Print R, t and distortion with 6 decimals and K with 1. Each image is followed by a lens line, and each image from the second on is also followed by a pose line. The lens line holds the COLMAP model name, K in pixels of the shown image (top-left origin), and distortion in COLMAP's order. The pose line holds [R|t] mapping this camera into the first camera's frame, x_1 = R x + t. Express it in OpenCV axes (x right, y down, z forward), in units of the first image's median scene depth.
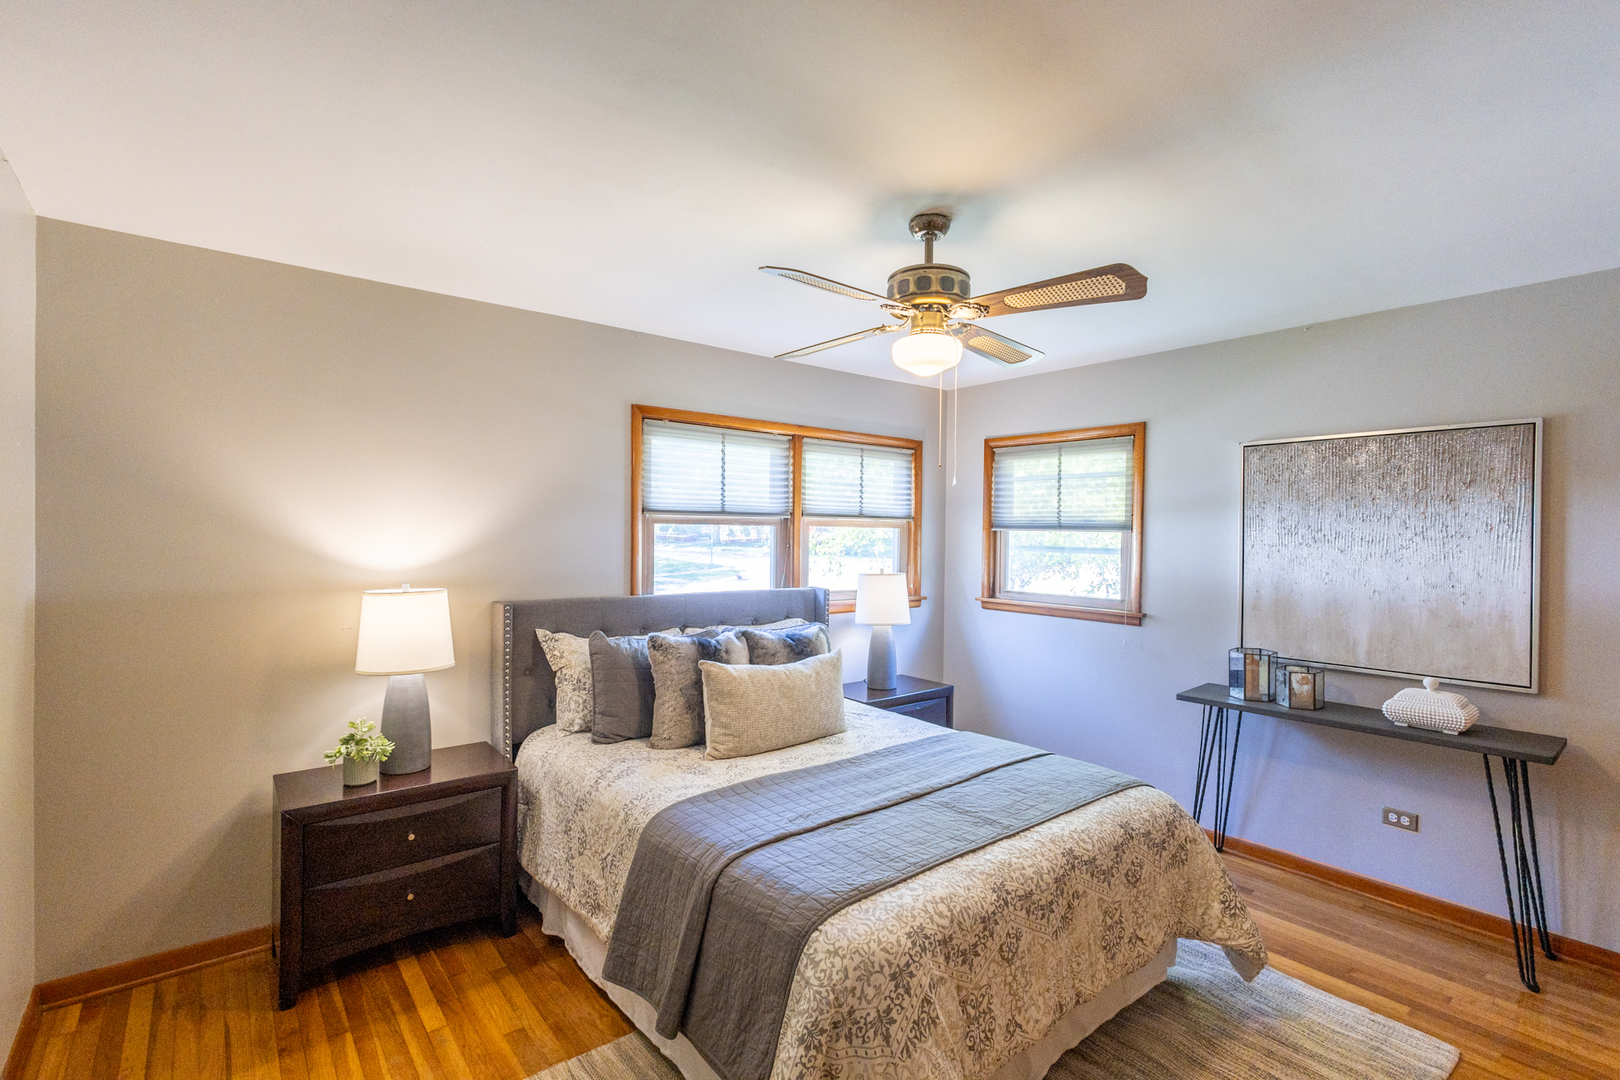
lens RADIAL K [[744.5, 0, 807.4], [0, 744.5, 539.2], [0, 0, 1]] dist [0.013851, -0.000262]
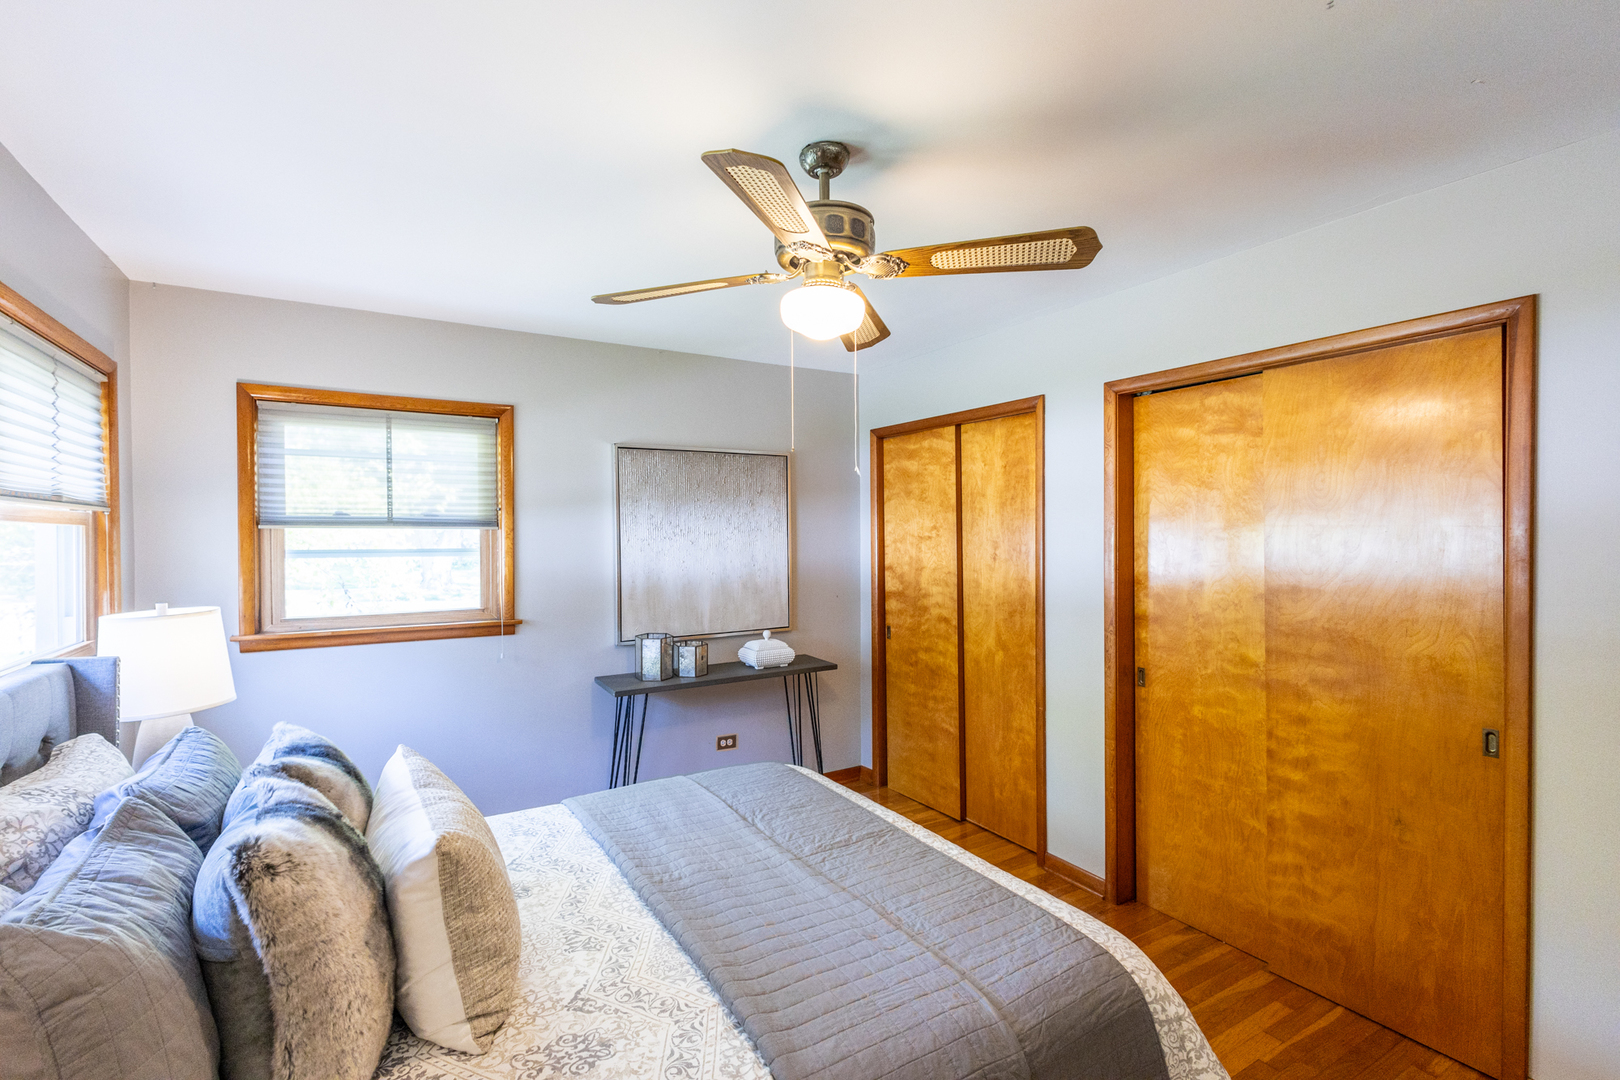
lens RADIAL K [[744.5, 0, 807.4], [0, 744.5, 539.2], [0, 0, 1]] dist [0.013851, -0.000262]
pose [[0.136842, -0.021980, 0.990349, -0.436921], [0.016141, 0.999671, 0.019957, -0.010435], [-0.990461, 0.013254, 0.137152, 0.597166]]
